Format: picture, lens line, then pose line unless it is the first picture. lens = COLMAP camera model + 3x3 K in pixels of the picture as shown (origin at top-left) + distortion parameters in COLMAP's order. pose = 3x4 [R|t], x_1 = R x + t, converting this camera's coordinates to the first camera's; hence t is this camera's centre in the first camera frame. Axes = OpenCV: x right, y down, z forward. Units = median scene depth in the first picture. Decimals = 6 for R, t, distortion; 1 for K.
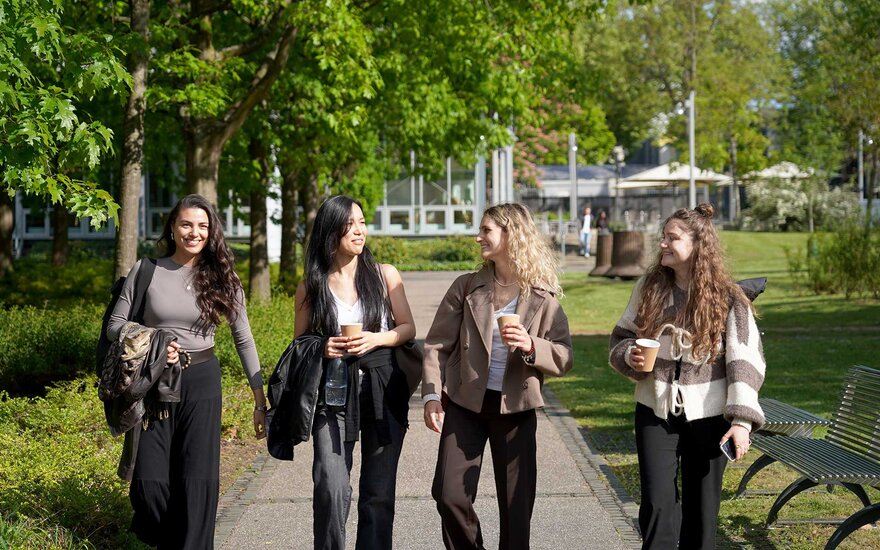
lens RADIAL K [[761.6, 0, 440.9], [0, 761.6, 274.5], [0, 0, 1]] dist [0.009865, -0.000797]
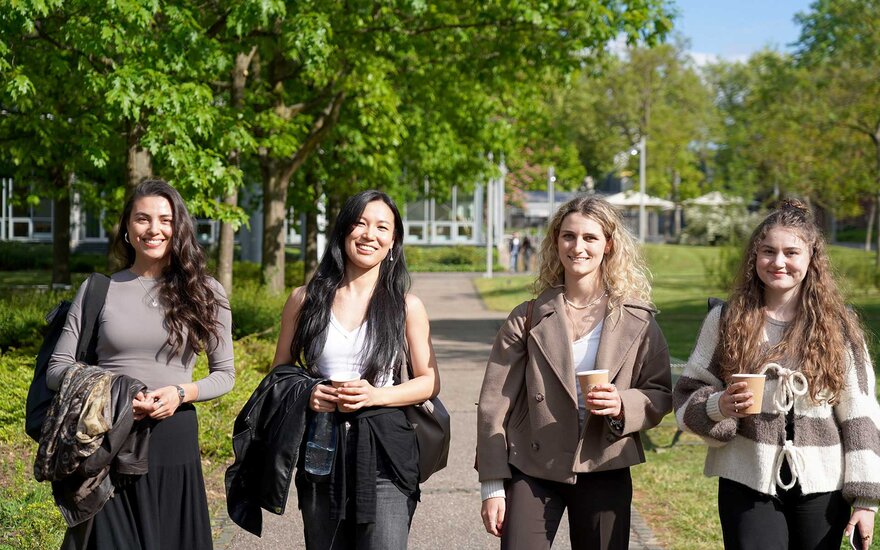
lens RADIAL K [[761.6, 0, 439.6], [0, 761.6, 276.2], [0, 0, 1]] dist [0.009865, -0.000797]
pose [[0.999811, 0.016816, -0.009793, 0.000319], [-0.016937, 0.999780, -0.012351, 0.018662], [0.009584, 0.012515, 0.999876, -0.299543]]
